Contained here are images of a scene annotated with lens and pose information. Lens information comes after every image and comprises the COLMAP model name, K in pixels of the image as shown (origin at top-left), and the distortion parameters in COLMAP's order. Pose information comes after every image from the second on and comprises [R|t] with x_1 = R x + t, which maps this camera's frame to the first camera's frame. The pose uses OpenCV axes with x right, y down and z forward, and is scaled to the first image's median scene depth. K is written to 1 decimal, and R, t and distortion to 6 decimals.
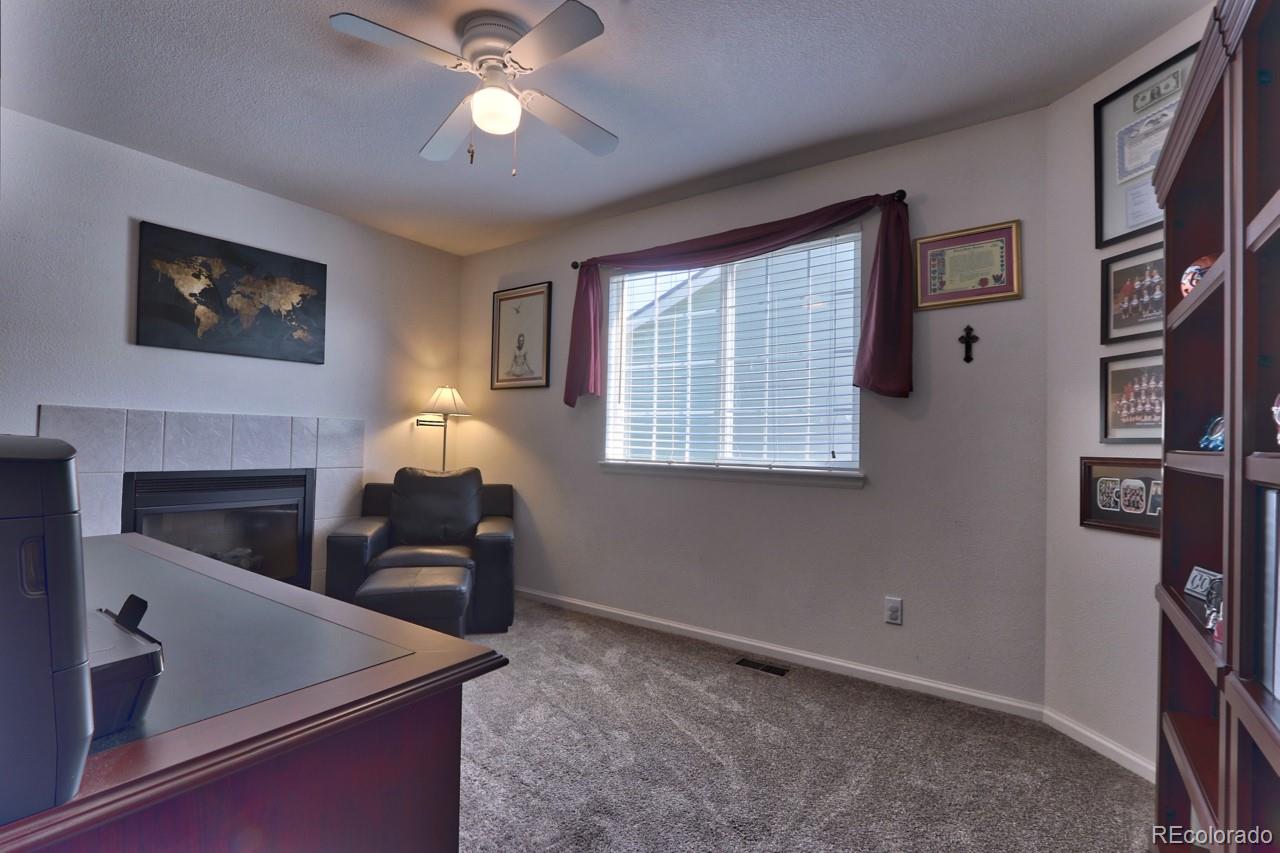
lens RADIAL K [[594.5, 0, 630.3], [0, 594.5, 429.4], [0, 0, 1]] dist [-0.022813, 0.003910]
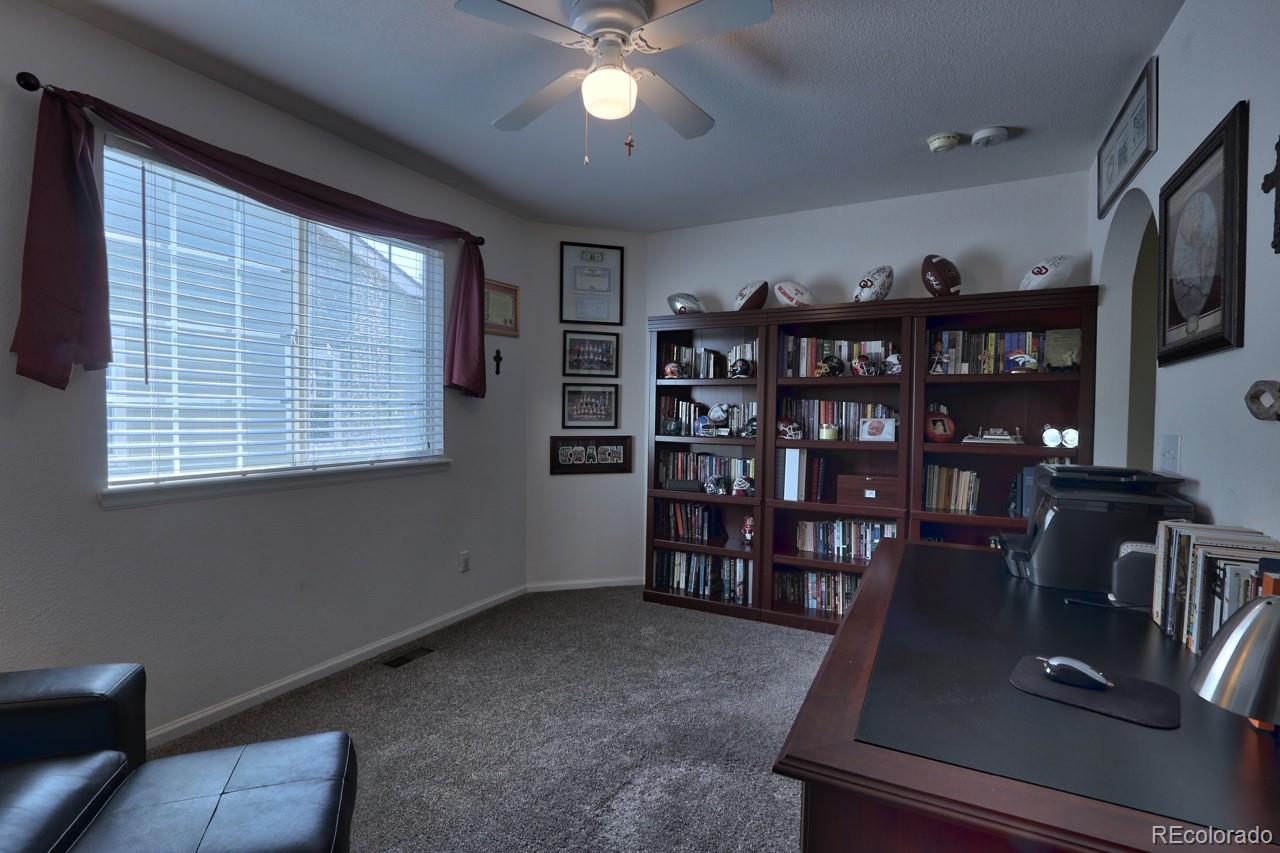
lens RADIAL K [[594.5, 0, 630.3], [0, 594.5, 429.4], [0, 0, 1]] dist [-0.022813, 0.003910]
pose [[-0.133907, -0.054957, 0.989469, -0.962447], [-0.034969, 0.998101, 0.050704, -0.067737], [-0.990377, -0.027811, -0.135575, 0.907253]]
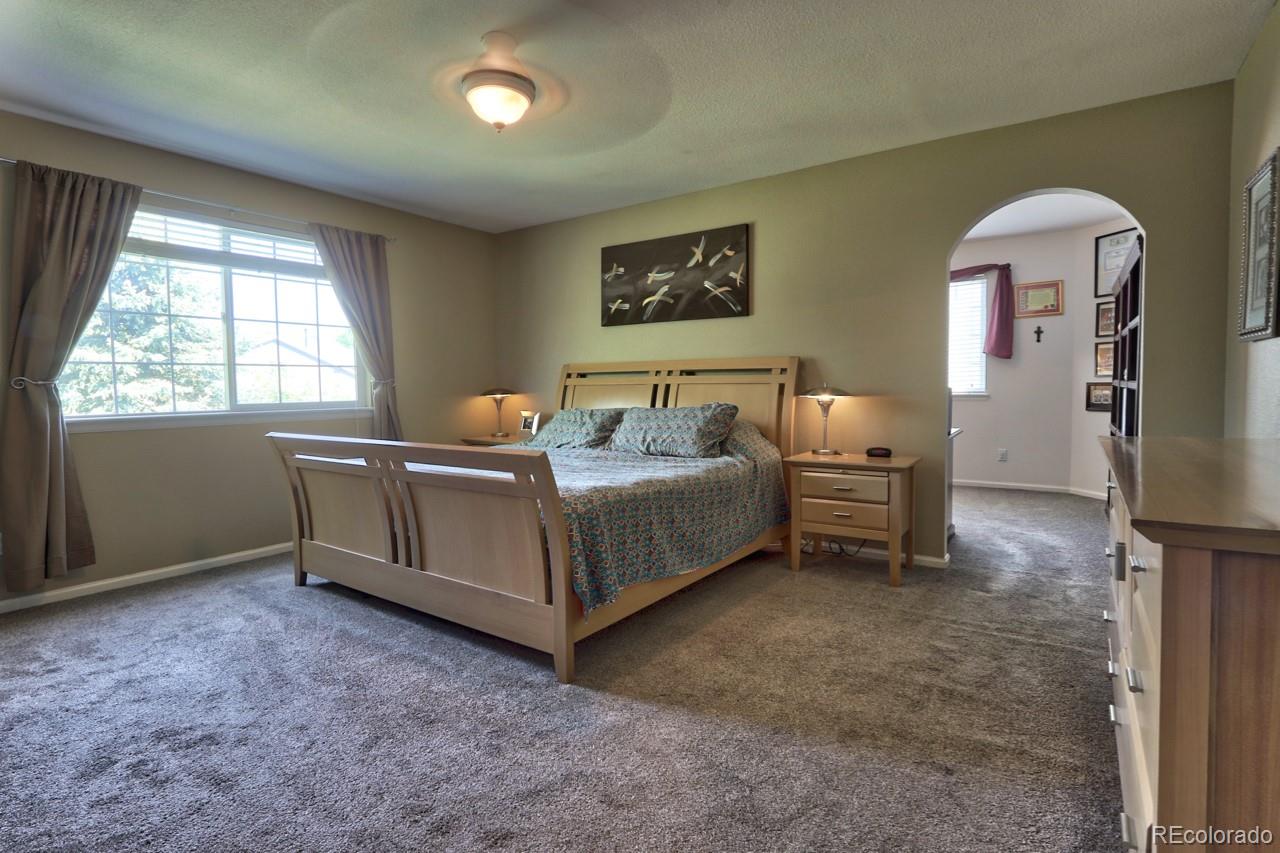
lens RADIAL K [[608.8, 0, 639.7], [0, 608.8, 414.4], [0, 0, 1]] dist [-0.016427, 0.000895]
pose [[0.999490, -0.029748, -0.011568, -0.974979], [0.030510, 0.996908, 0.072408, -0.055066], [0.009378, -0.072724, 0.997308, -1.400281]]
